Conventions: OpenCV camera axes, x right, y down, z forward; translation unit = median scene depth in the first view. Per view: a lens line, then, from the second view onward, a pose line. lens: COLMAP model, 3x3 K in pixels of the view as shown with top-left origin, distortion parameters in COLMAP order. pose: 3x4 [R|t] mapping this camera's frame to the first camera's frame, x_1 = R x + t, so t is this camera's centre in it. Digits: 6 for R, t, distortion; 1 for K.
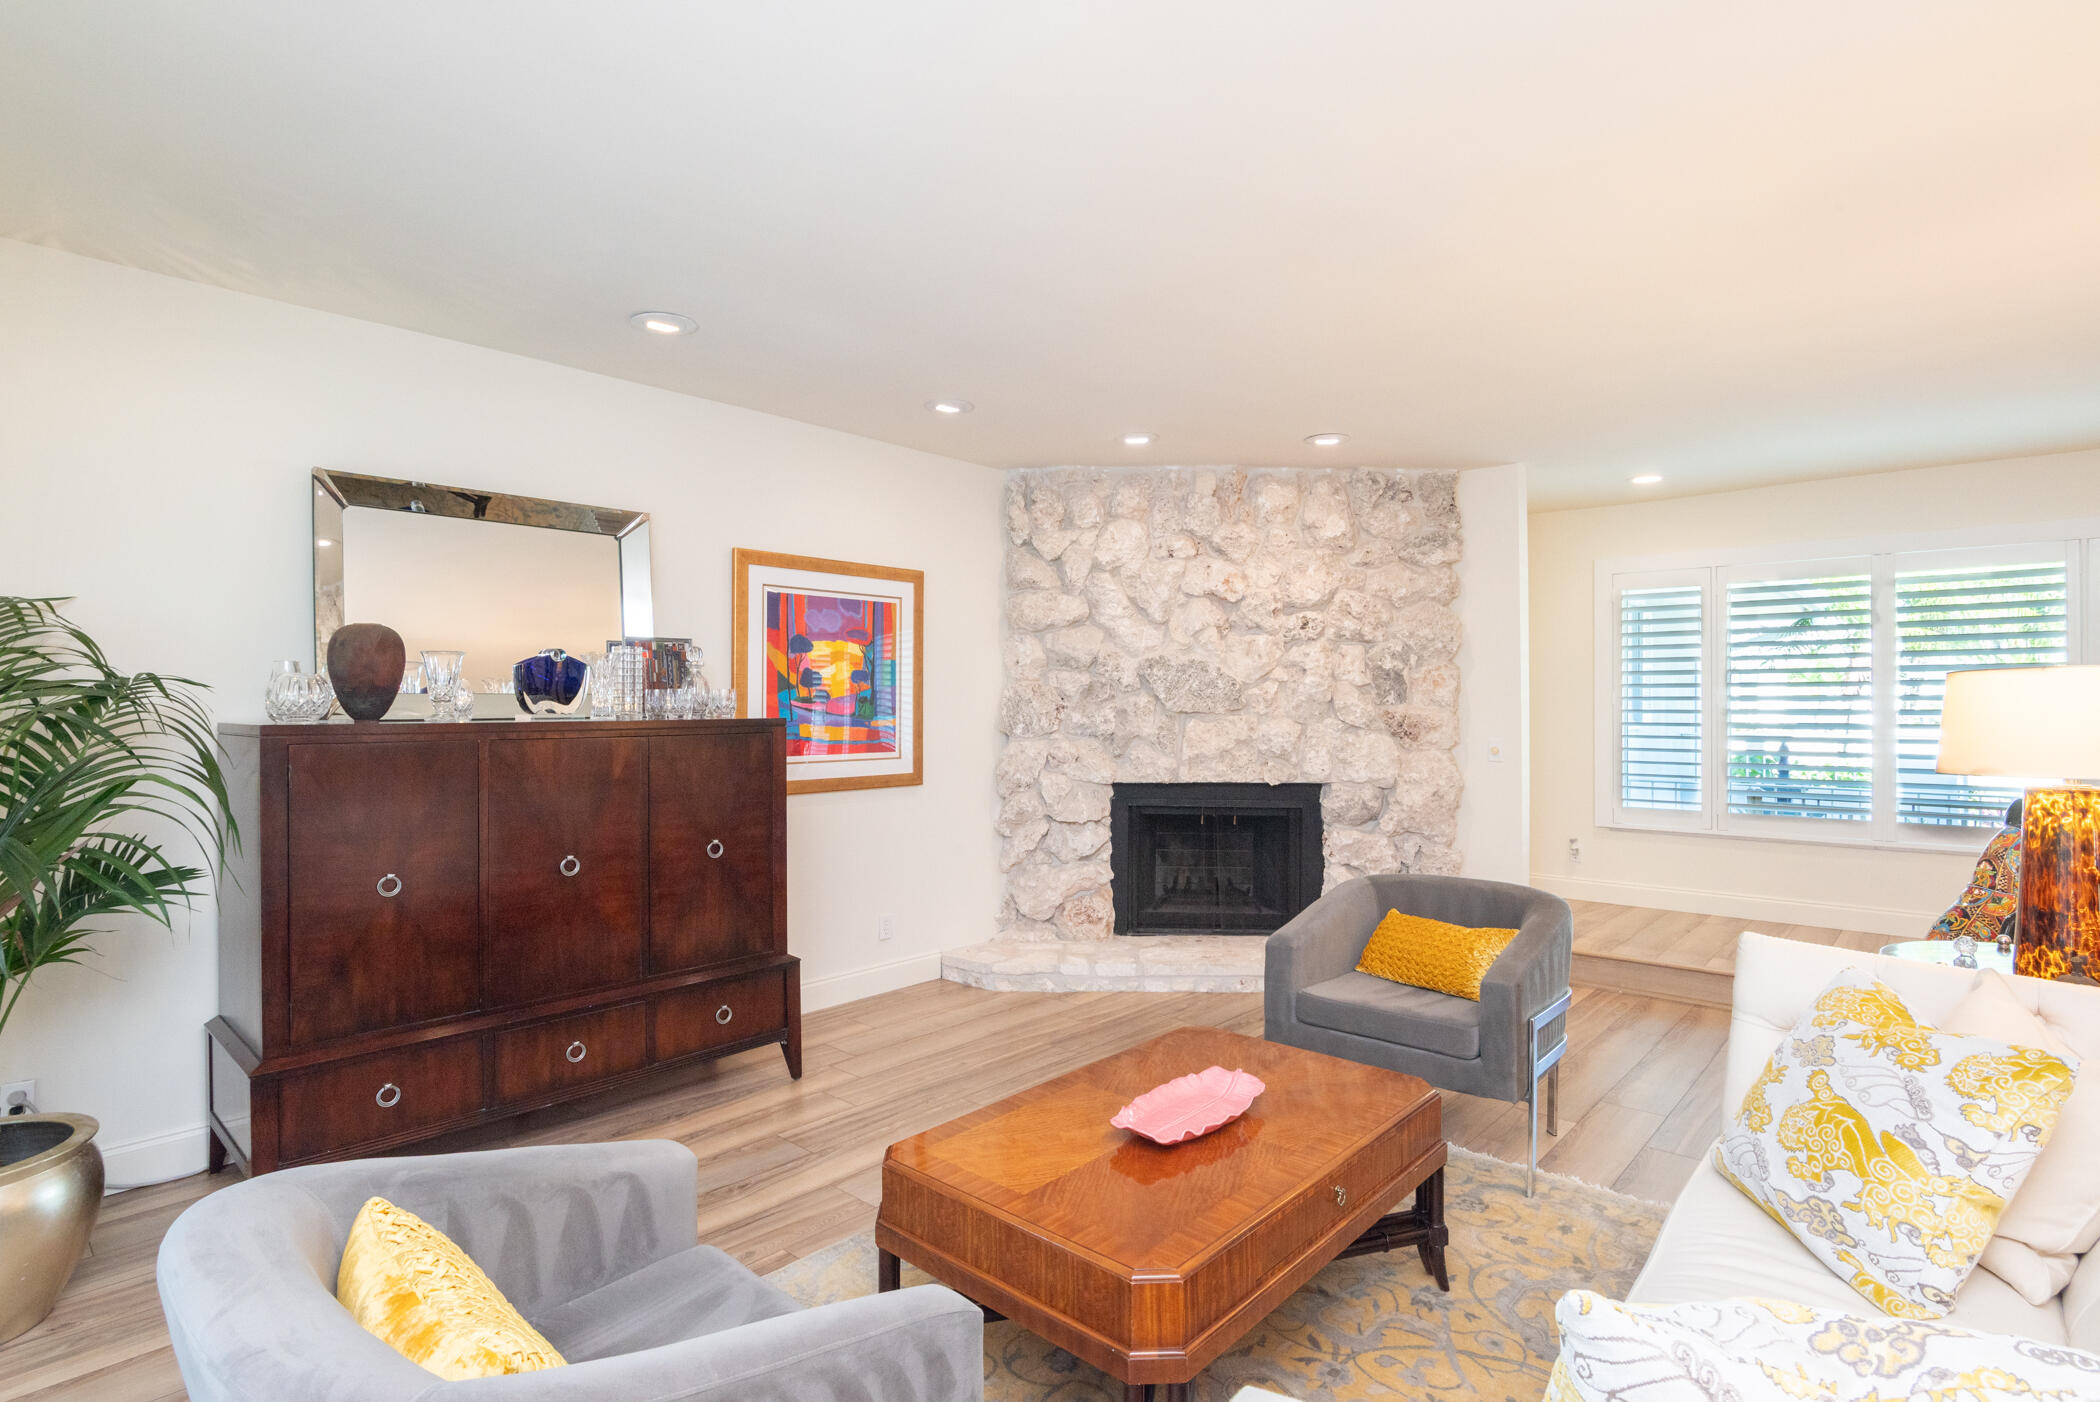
lens RADIAL K [[1028.2, 0, 1048.0], [0, 1028.2, 700.2], [0, 0, 1]] dist [-0.004120, 0.000482]
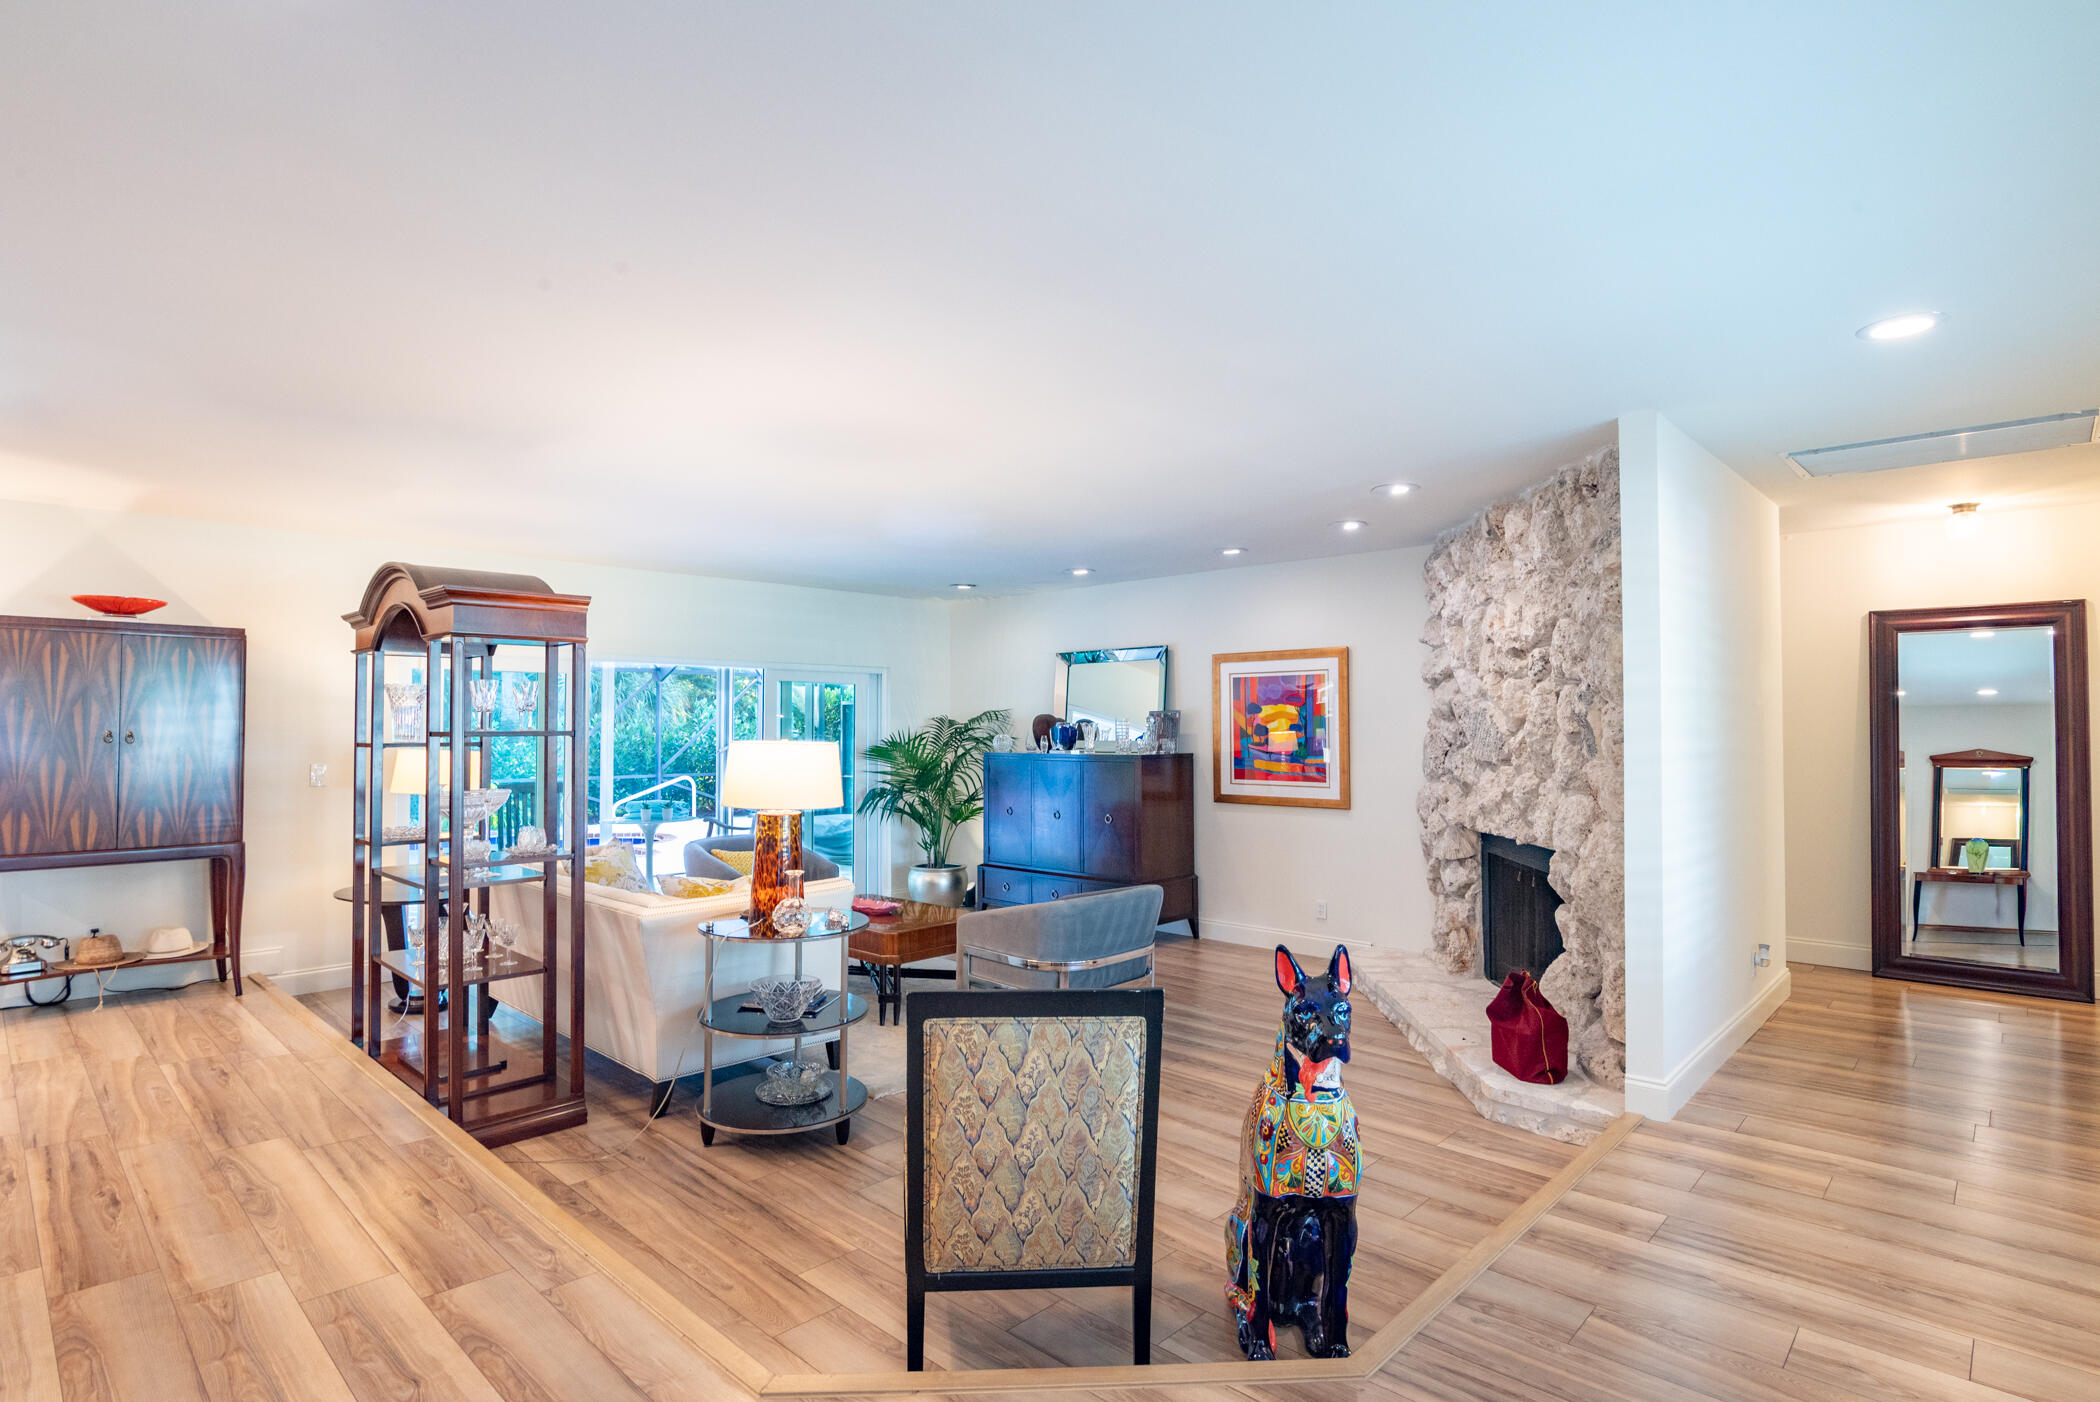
lens RADIAL K [[1028.2, 0, 1053.1], [0, 1028.2, 717.2], [0, 0, 1]] dist [-0.004120, 0.000482]
pose [[-0.013880, -0.020254, -0.999699, 1.270532], [-0.008265, 0.999763, -0.020141, -0.006742], [0.999870, 0.007982, -0.014044, 0.682527]]
